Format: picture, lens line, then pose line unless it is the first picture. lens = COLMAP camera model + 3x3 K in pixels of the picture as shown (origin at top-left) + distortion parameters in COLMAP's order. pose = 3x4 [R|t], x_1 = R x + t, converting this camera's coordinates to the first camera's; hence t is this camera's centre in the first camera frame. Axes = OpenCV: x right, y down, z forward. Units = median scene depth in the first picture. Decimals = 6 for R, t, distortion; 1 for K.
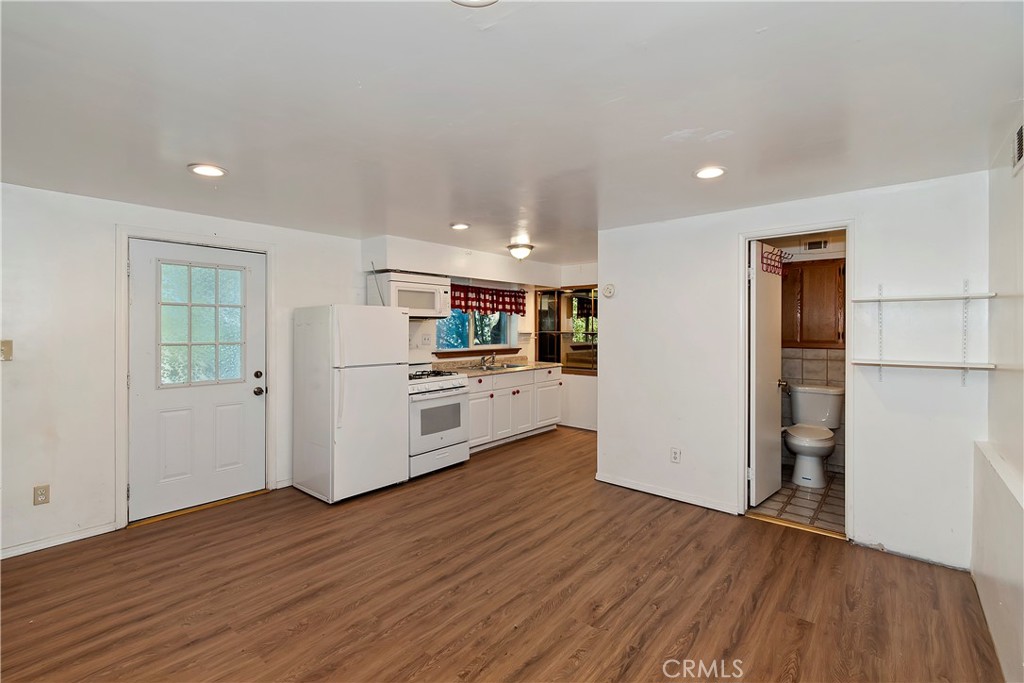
lens RADIAL K [[457.7, 0, 517.3], [0, 457.7, 338.4], [0, 0, 1]] dist [0.009743, 0.000129]
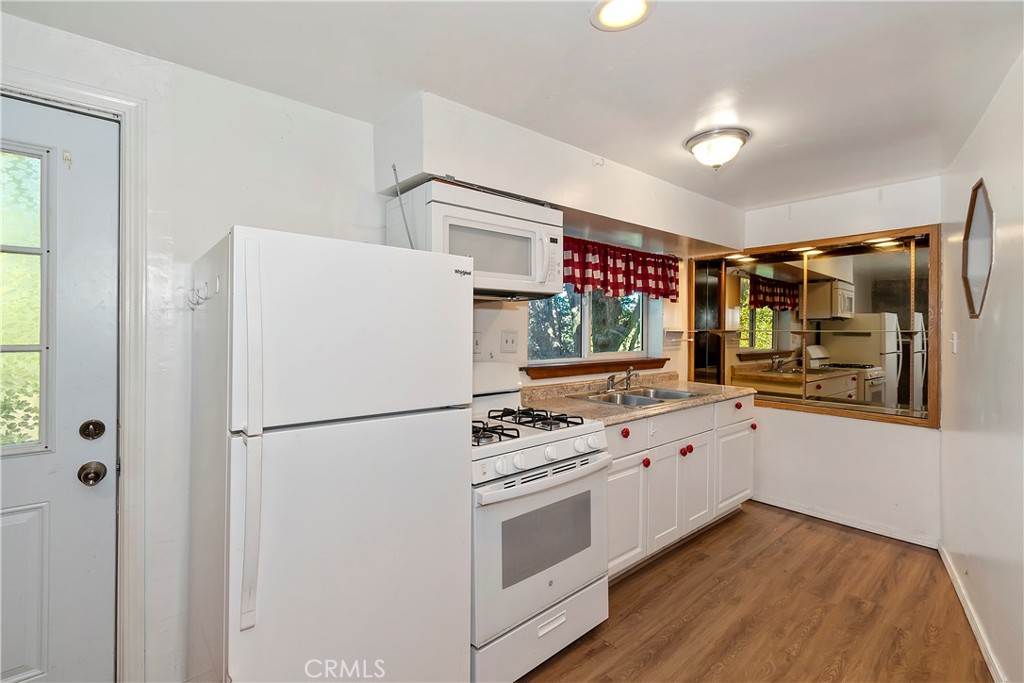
lens RADIAL K [[457.7, 0, 505.7], [0, 457.7, 341.3], [0, 0, 1]] dist [0.009743, 0.000129]
pose [[0.984330, 0.004325, -0.176281, -0.107270], [-0.004618, 0.999989, -0.001247, 0.002079], [0.176273, 0.002041, 0.984339, 0.475201]]
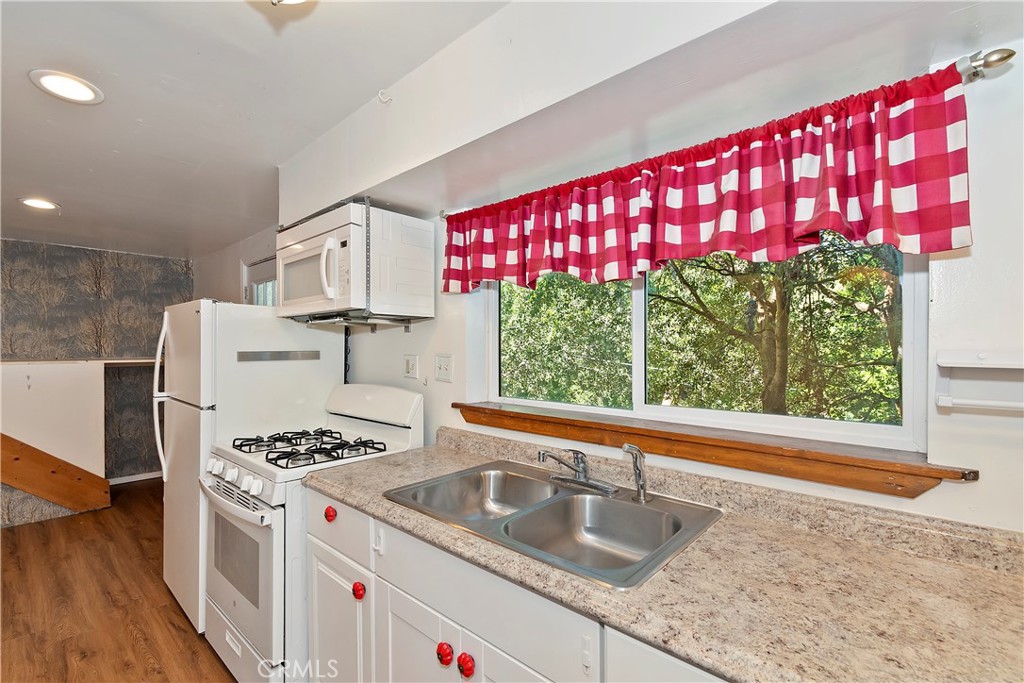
lens RADIAL K [[457.7, 0, 504.8], [0, 457.7, 343.6], [0, 0, 1]] dist [0.009743, 0.000129]
pose [[-0.071064, 0.001489, -0.997471, 0.192919], [-0.013558, 0.999905, 0.002459, -0.020822], [0.997380, 0.013698, -0.071037, 1.023012]]
